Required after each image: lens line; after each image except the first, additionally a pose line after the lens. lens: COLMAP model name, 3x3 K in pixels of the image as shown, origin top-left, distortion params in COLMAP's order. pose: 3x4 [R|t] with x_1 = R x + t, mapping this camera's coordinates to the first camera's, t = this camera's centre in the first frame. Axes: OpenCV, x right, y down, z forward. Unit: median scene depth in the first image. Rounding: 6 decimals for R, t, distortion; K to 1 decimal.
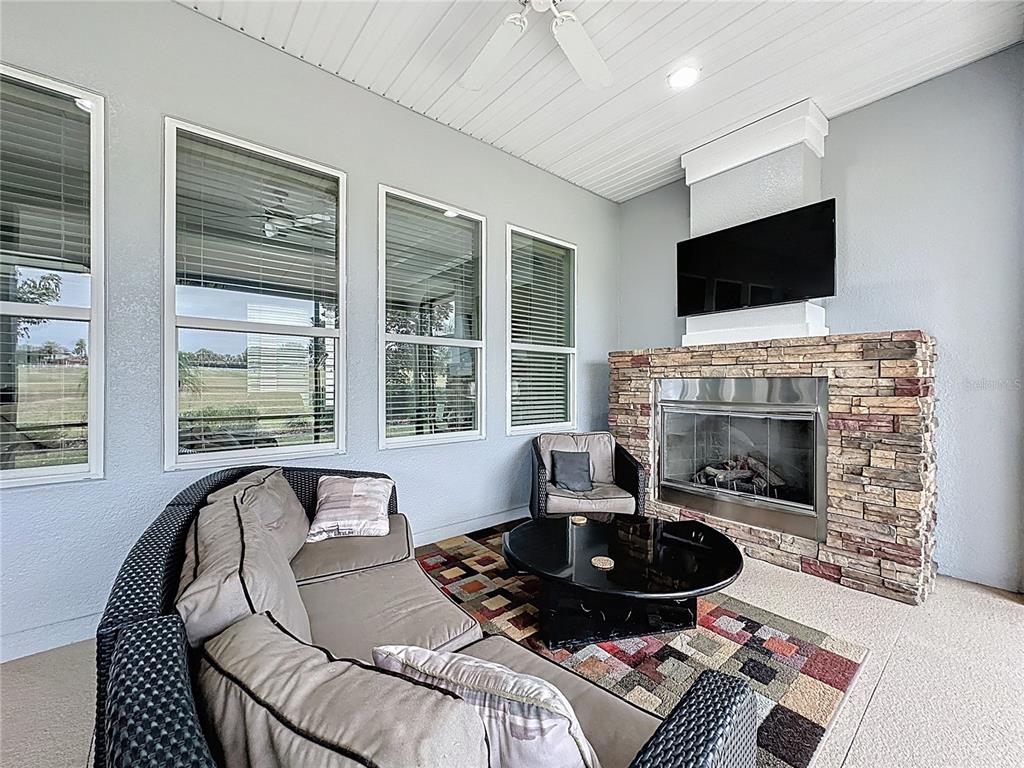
lens RADIAL K [[408.8, 0, 508.3], [0, 408.8, 383.1], [0, 0, 1]] dist [-0.003186, 0.000134]
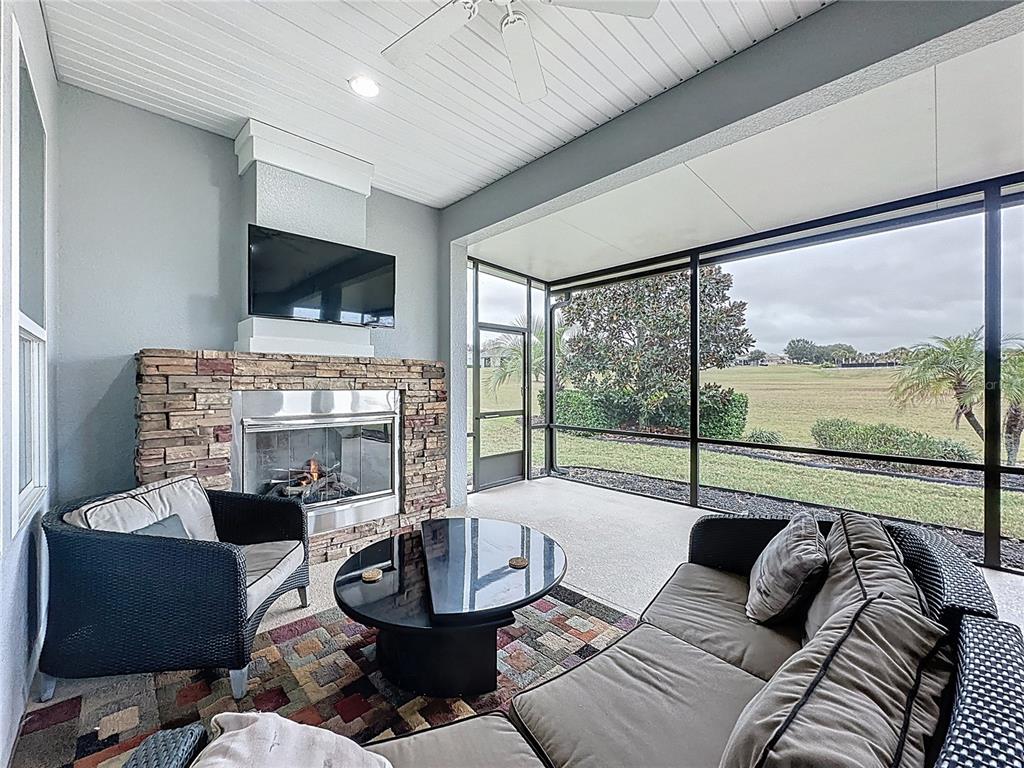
lens RADIAL K [[408.8, 0, 508.8], [0, 408.8, 385.8], [0, 0, 1]] dist [-0.003186, 0.000134]
pose [[-0.062884, -0.000884, 0.998020, -0.604587], [0.000794, 0.999999, 0.000936, -0.029234], [-0.998021, 0.000852, -0.062883, 0.750833]]
